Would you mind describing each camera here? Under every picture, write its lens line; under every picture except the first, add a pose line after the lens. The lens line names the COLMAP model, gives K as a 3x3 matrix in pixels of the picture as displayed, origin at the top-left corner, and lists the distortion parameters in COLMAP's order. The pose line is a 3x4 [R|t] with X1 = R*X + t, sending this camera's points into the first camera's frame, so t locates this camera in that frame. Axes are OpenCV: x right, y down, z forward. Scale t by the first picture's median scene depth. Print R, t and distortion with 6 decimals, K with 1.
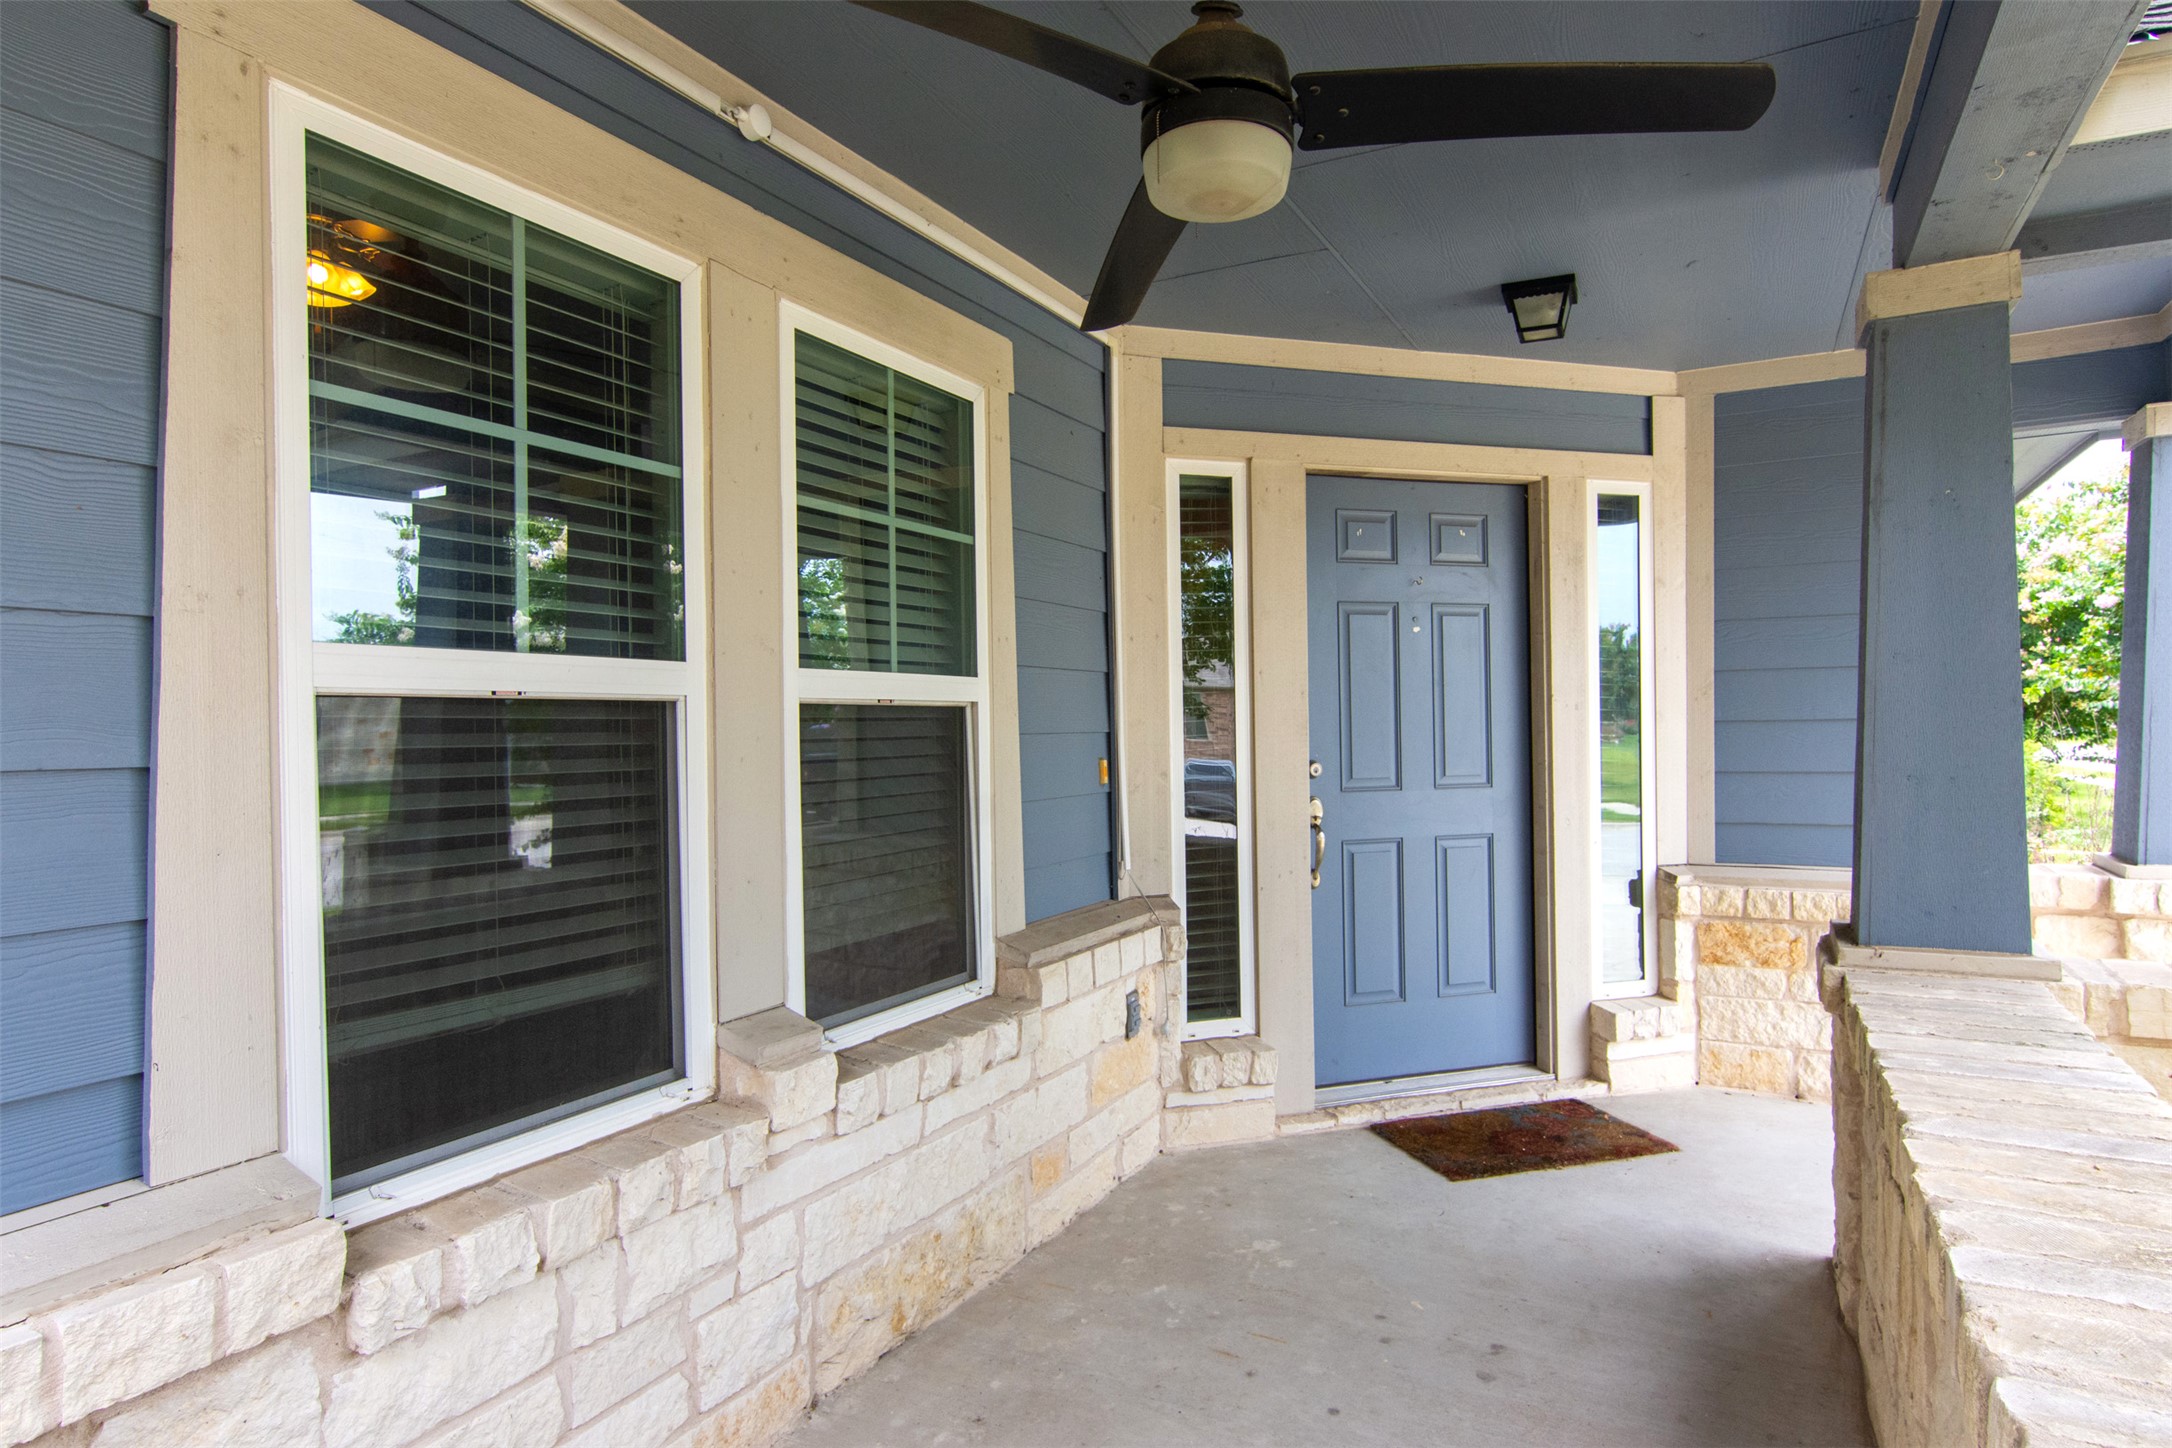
lens RADIAL K [[1184.6, 0, 1086.0], [0, 1184.6, 724.0], [0, 0, 1]] dist [-0.082548, -0.000347]
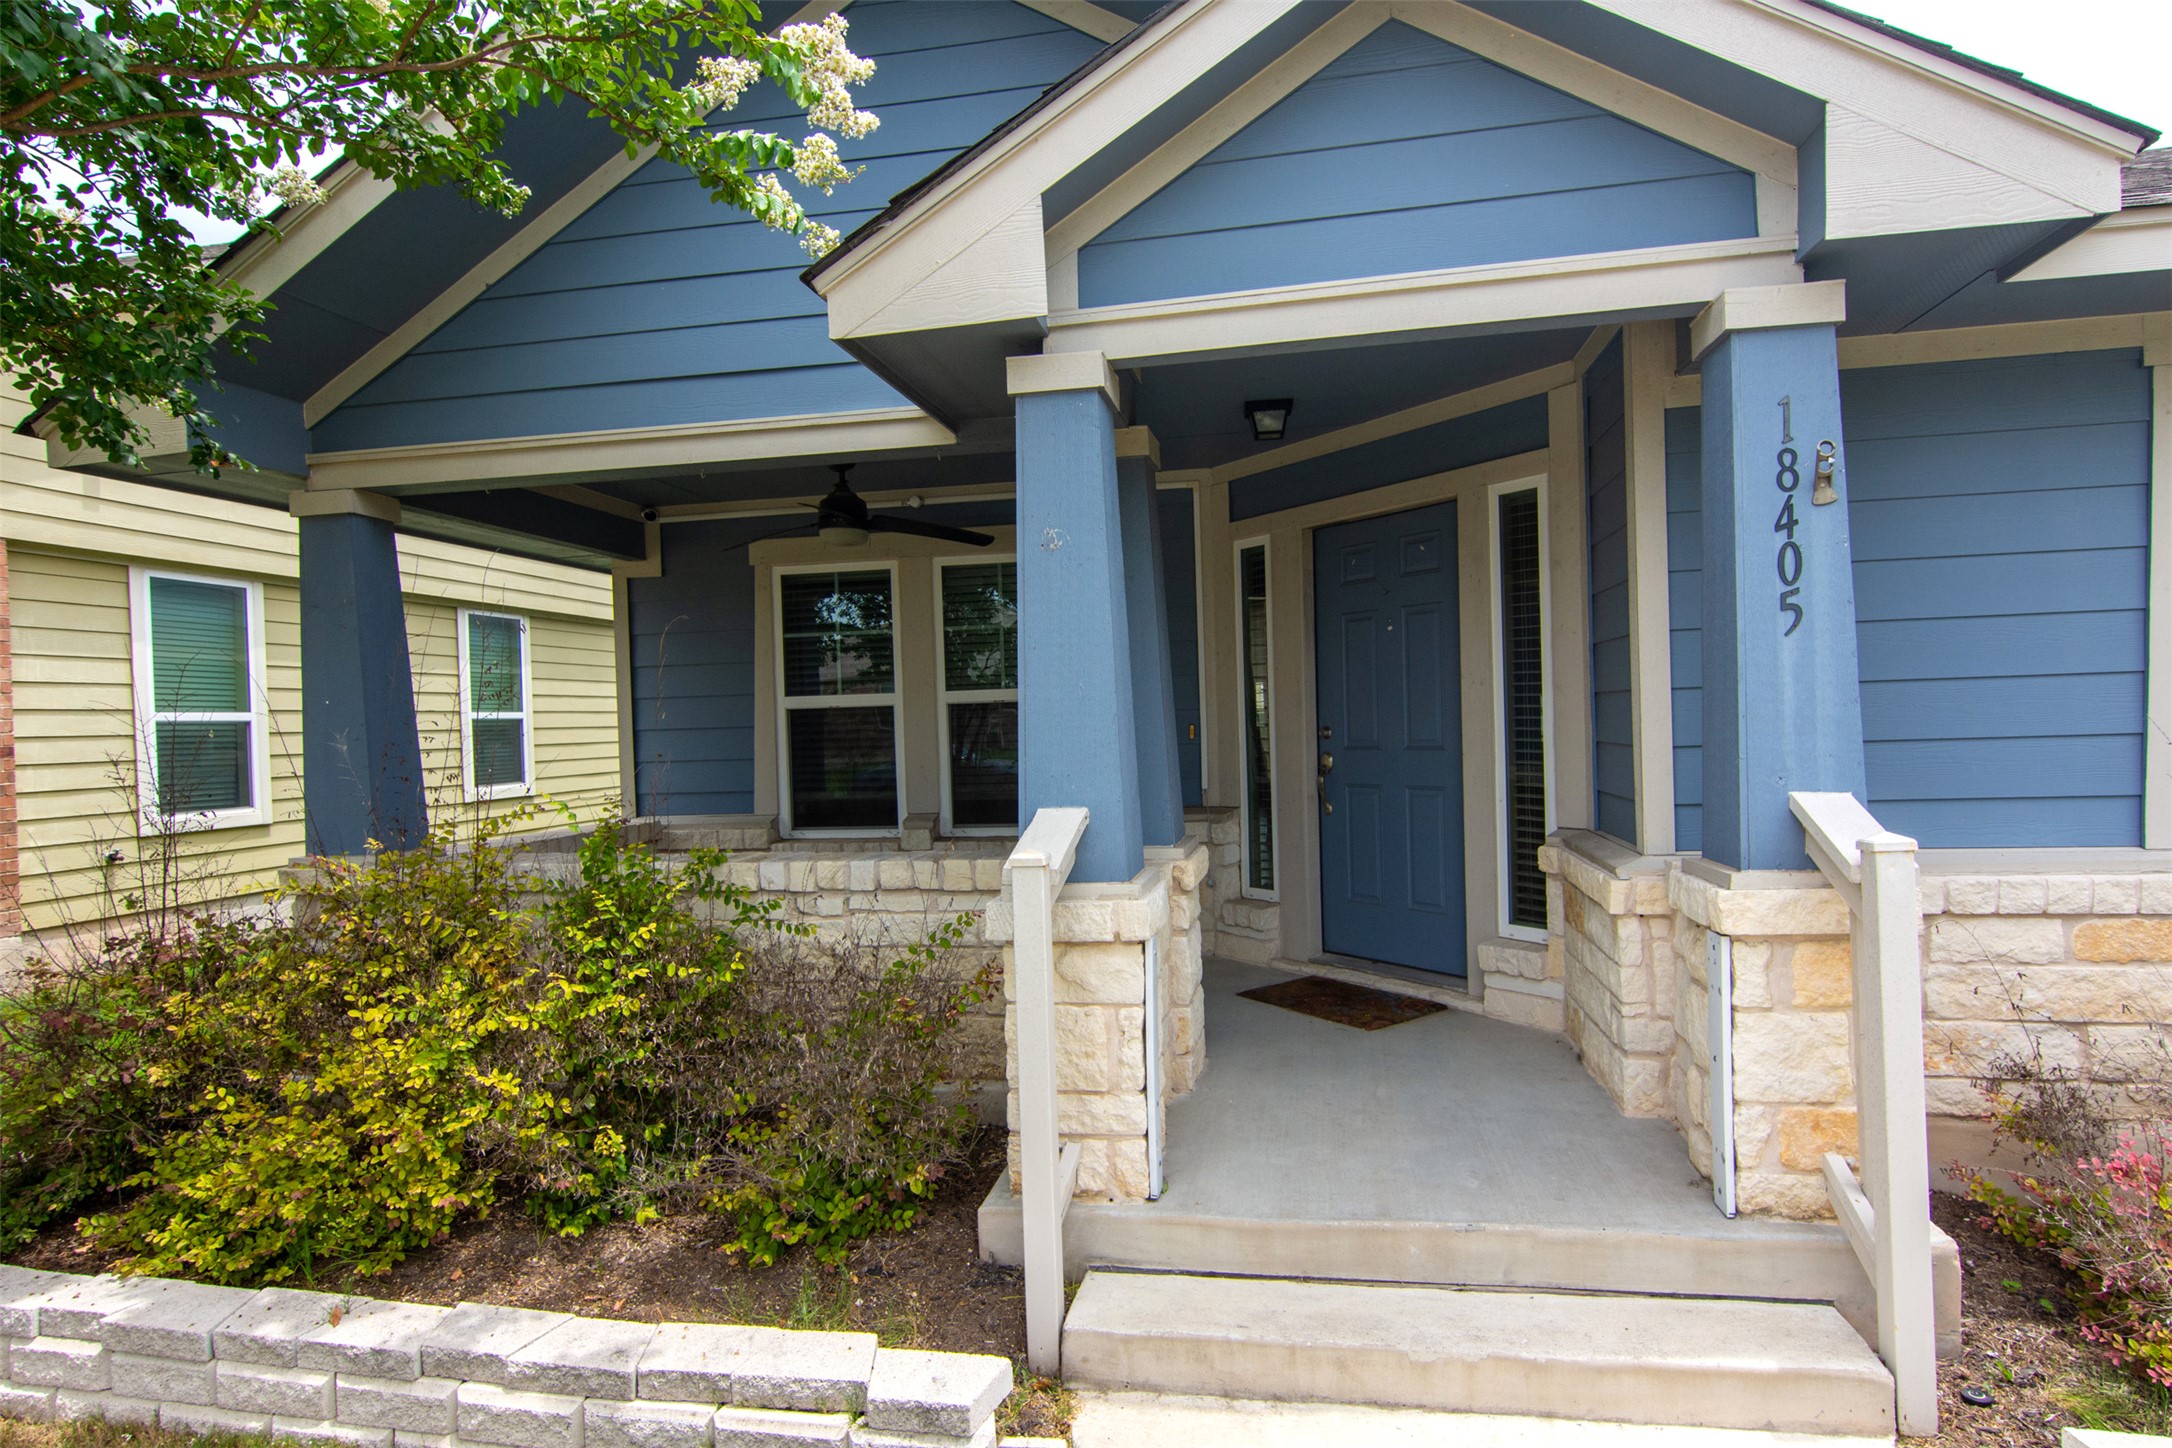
lens RADIAL K [[1184.6, 0, 1086.0], [0, 1184.6, 724.0], [0, 0, 1]] dist [-0.082548, -0.000347]
pose [[0.314358, 0.006615, -0.949281, 1.572809], [0.027894, 0.999480, 0.016202, -0.004364], [0.948895, -0.031572, 0.314010, 0.282300]]
